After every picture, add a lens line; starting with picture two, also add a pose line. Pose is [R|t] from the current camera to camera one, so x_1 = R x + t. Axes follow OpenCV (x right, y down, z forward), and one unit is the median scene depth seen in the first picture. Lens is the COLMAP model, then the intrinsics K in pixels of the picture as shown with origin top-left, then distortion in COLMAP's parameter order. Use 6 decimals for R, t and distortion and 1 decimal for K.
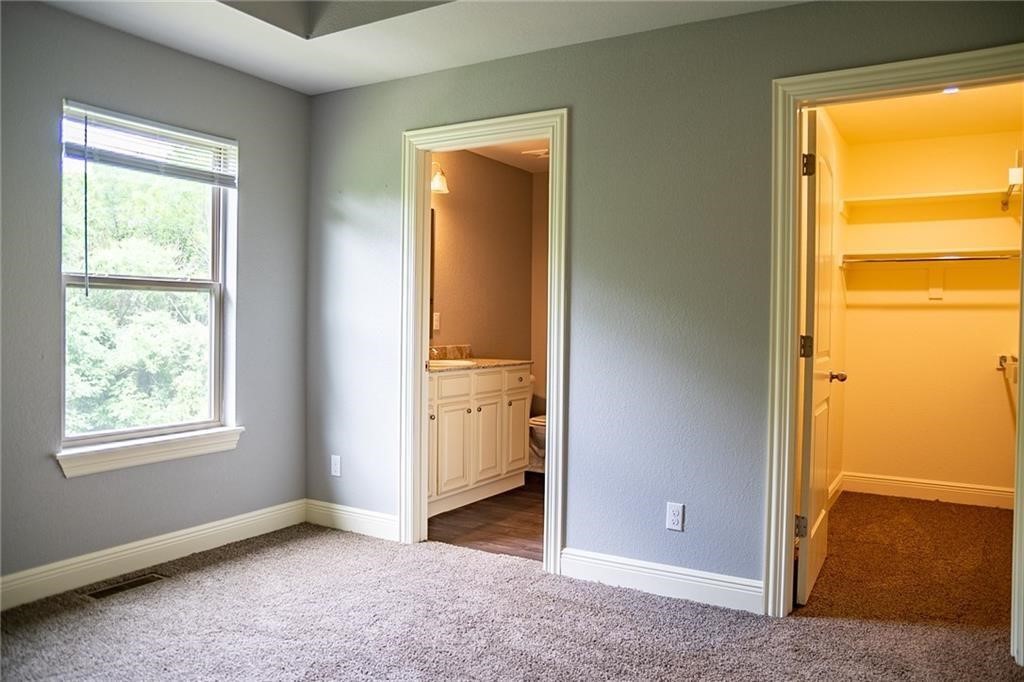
lens RADIAL K [[758.9, 0, 520.8], [0, 758.9, 333.0], [0, 0, 1]] dist [-0.123835, 0.120326]
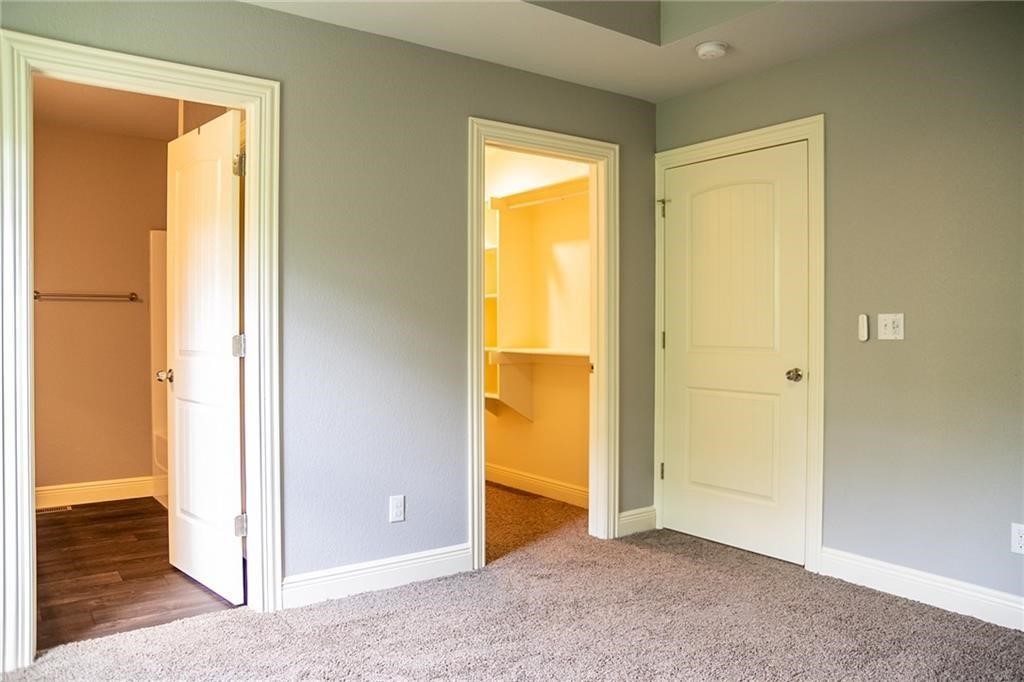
lens RADIAL K [[758.9, 0, 520.8], [0, 758.9, 333.0], [0, 0, 1]] dist [-0.123835, 0.120326]
pose [[0.392978, -0.024586, 0.919219, -0.637251], [0.015318, 0.999679, 0.020190, -0.017928], [-0.919420, 0.006146, 0.393228, 0.396300]]
